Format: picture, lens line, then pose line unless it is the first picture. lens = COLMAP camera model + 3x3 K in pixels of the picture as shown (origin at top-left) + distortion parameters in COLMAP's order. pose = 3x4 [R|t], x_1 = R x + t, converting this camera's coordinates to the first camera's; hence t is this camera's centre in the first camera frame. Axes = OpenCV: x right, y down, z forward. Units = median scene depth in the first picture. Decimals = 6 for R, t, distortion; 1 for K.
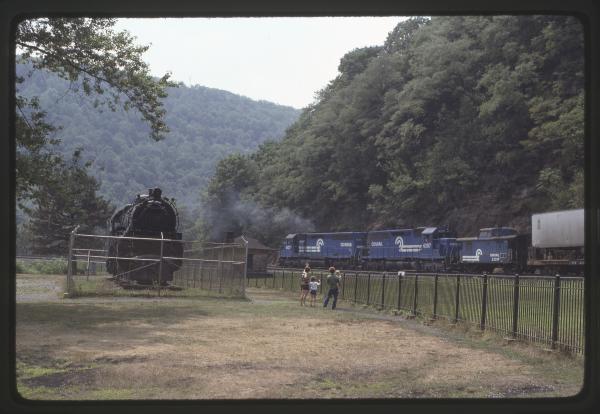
lens RADIAL K [[959.6, 0, 300.0], [0, 959.6, 207.0], [0, 0, 1]] dist [-0.172752, 0.070683]
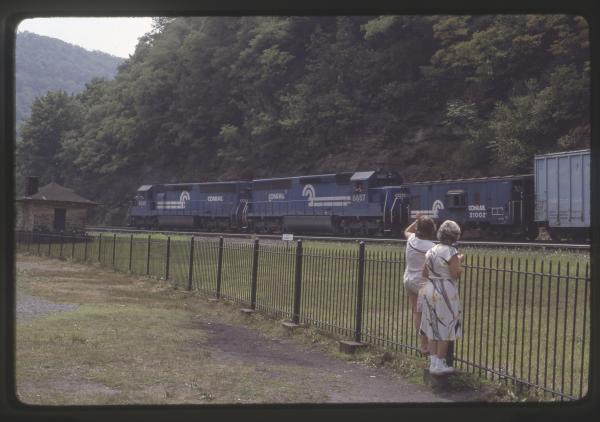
lens RADIAL K [[897.0, 0, 300.0], [0, 897.0, 211.0], [0, 0, 1]] dist [-0.107333, 0.066770]
pose [[0.983732, 0.004909, 0.179574, 0.003135], [-0.012802, 0.999001, 0.042821, 0.015913], [-0.179184, -0.044423, 0.982812, 0.252735]]
